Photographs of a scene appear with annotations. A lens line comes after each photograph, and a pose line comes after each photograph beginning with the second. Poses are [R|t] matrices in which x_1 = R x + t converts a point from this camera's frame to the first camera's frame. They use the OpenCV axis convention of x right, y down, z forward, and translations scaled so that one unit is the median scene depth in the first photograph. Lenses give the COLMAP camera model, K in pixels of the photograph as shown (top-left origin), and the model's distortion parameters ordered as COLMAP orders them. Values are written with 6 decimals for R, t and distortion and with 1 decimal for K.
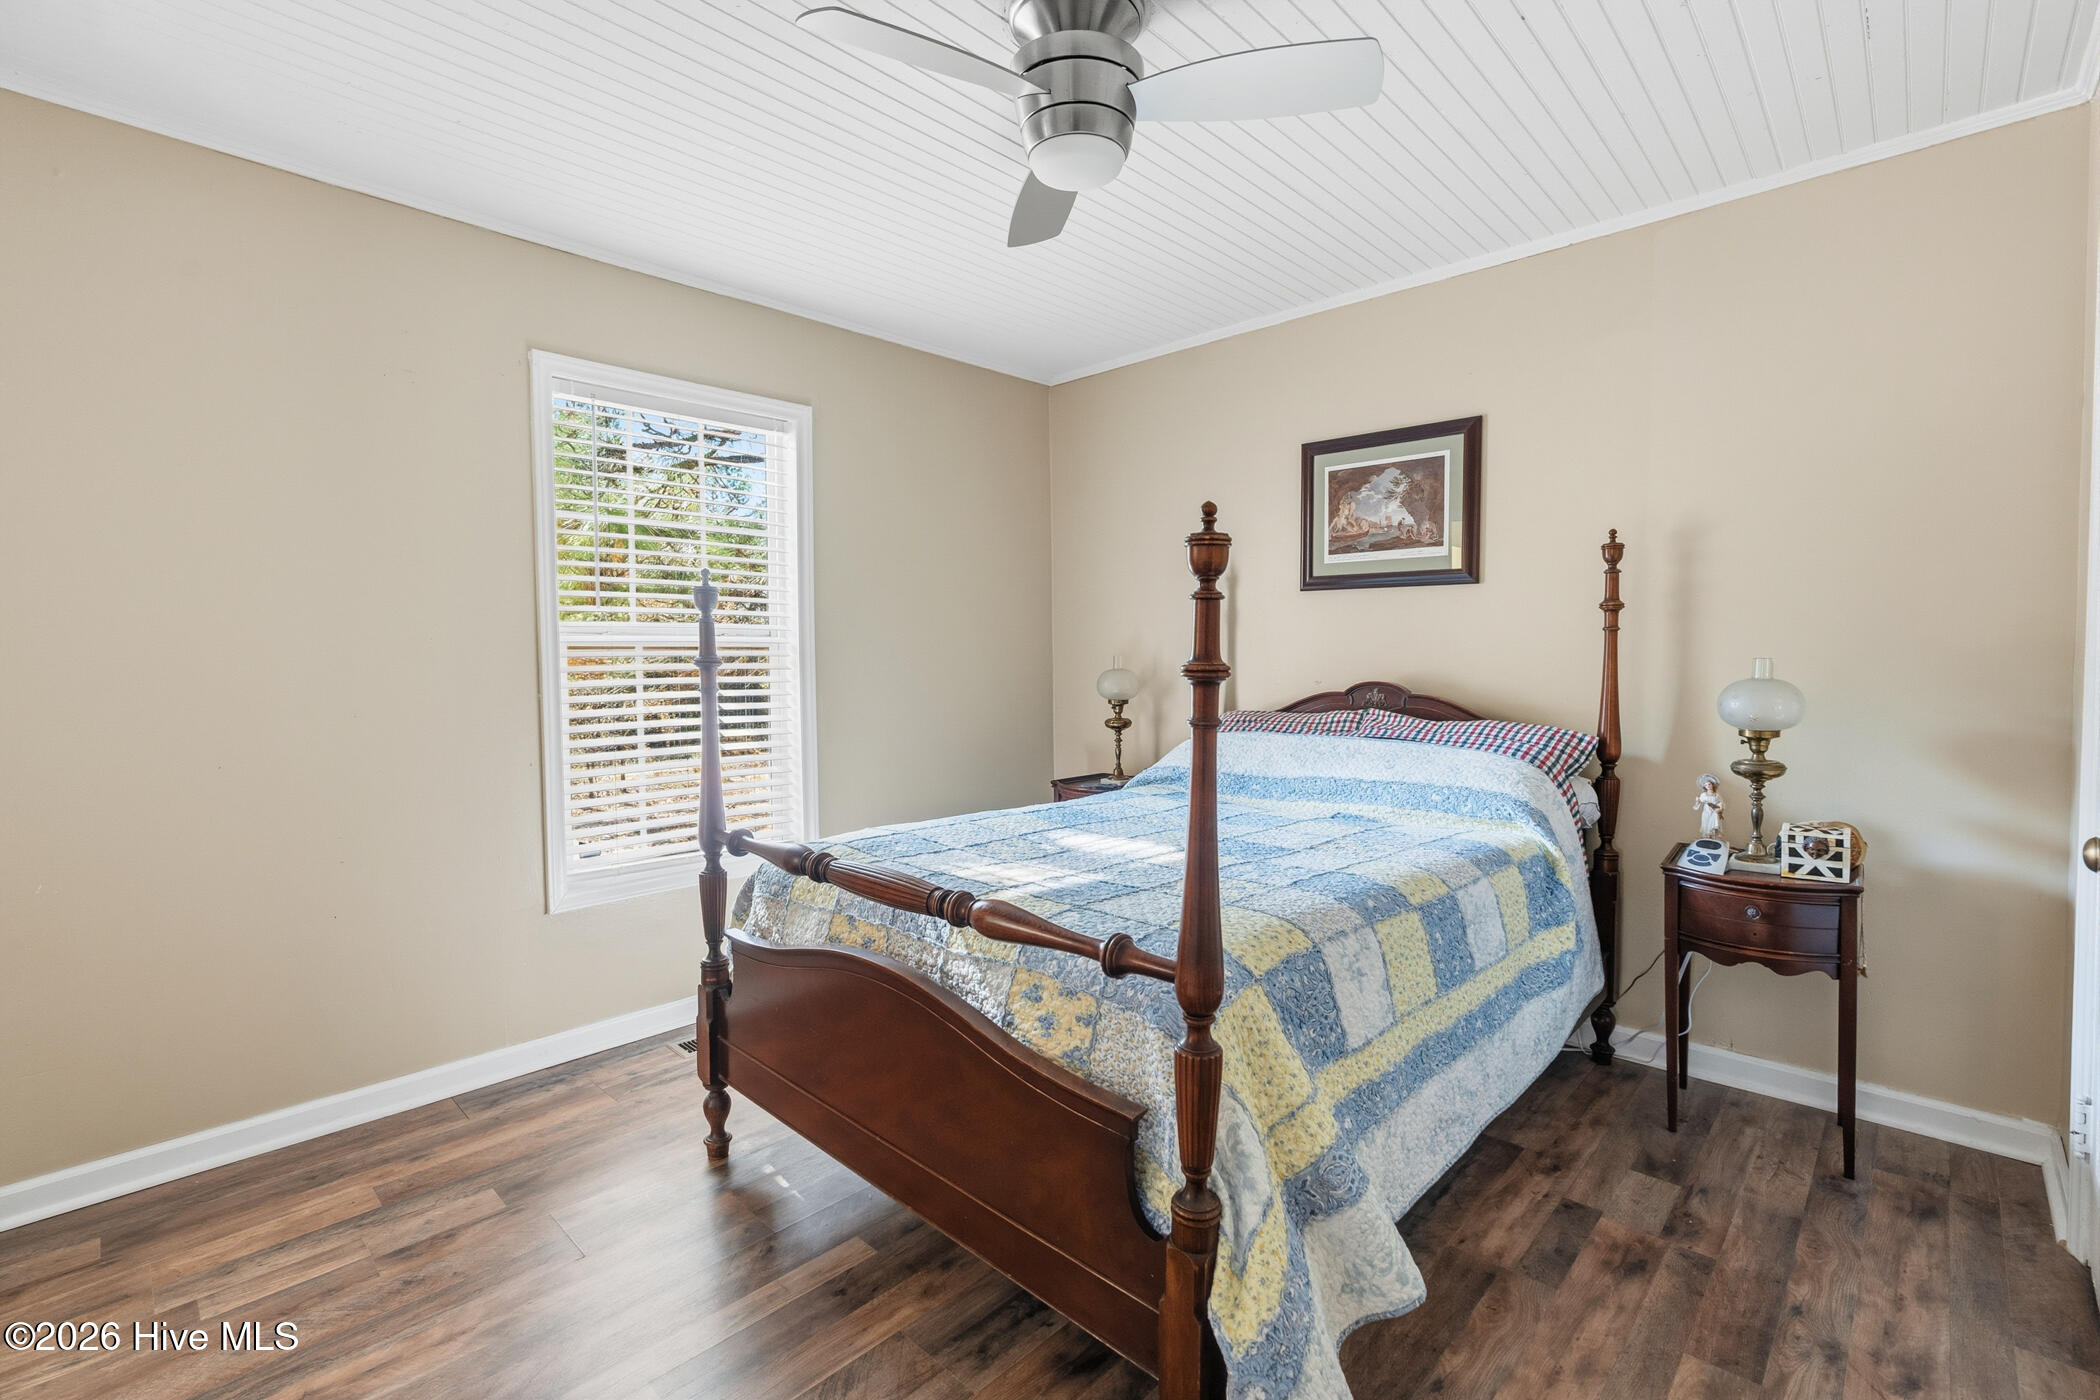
lens RADIAL K [[926.3, 0, 1054.0], [0, 926.3, 684.5], [0, 0, 1]] dist [-0.005334, 0.000496]
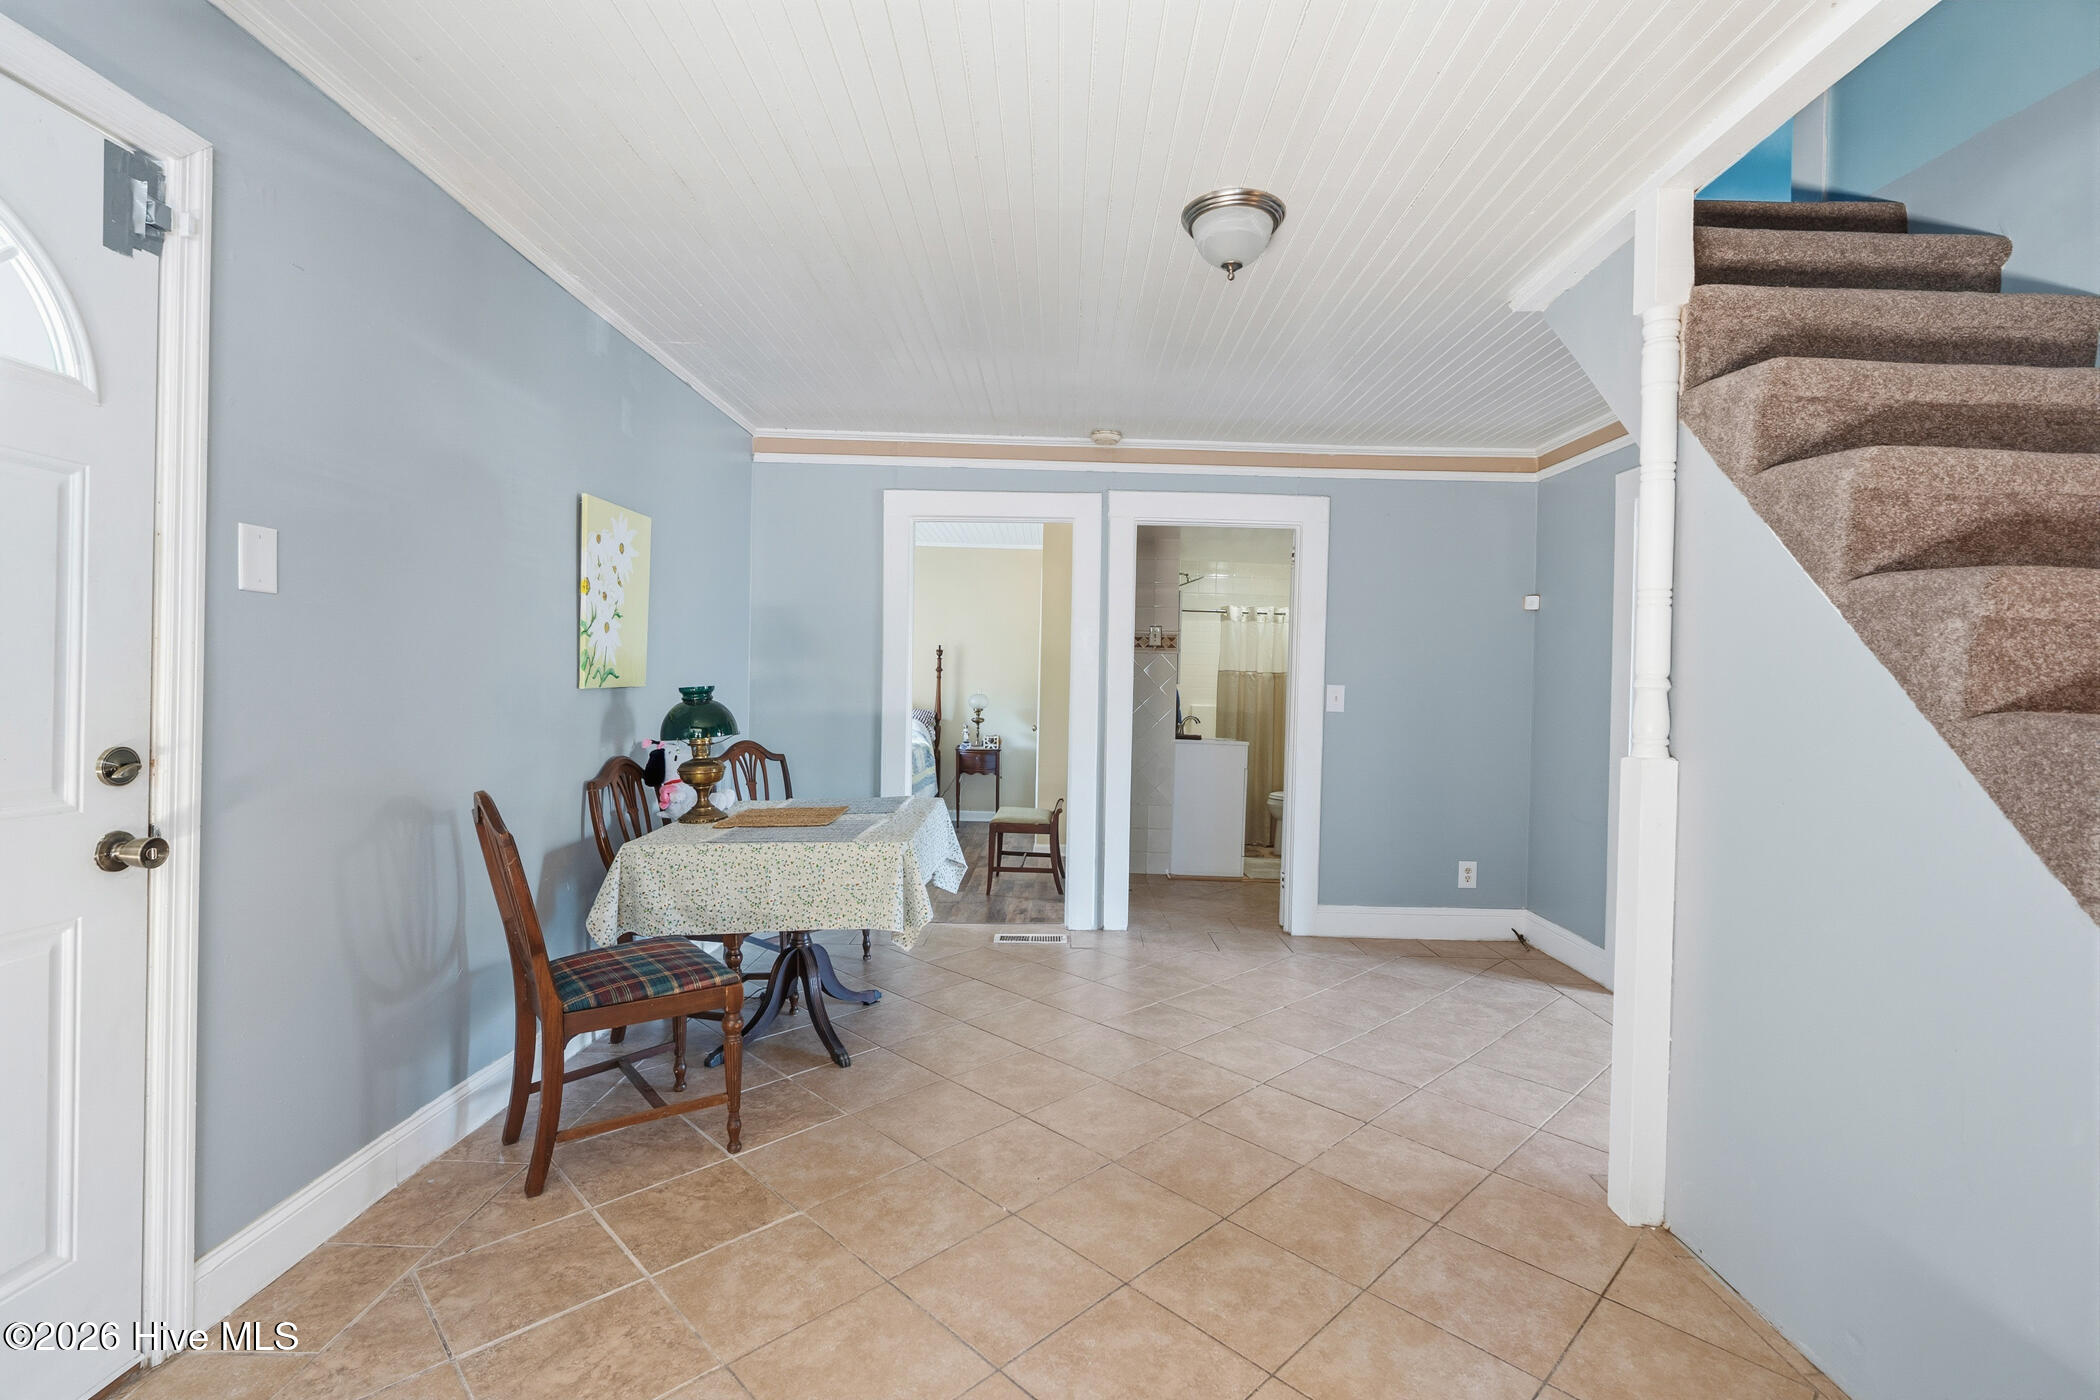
lens RADIAL K [[926.3, 0, 1059.1], [0, 926.3, 691.6], [0, 0, 1]] dist [-0.005334, 0.000496]
pose [[0.722331, 0.010774, 0.691463, -1.396064], [-0.003634, 0.999924, -0.011785, 0.025037], [-0.691538, 0.006000, 0.722316, -1.690067]]
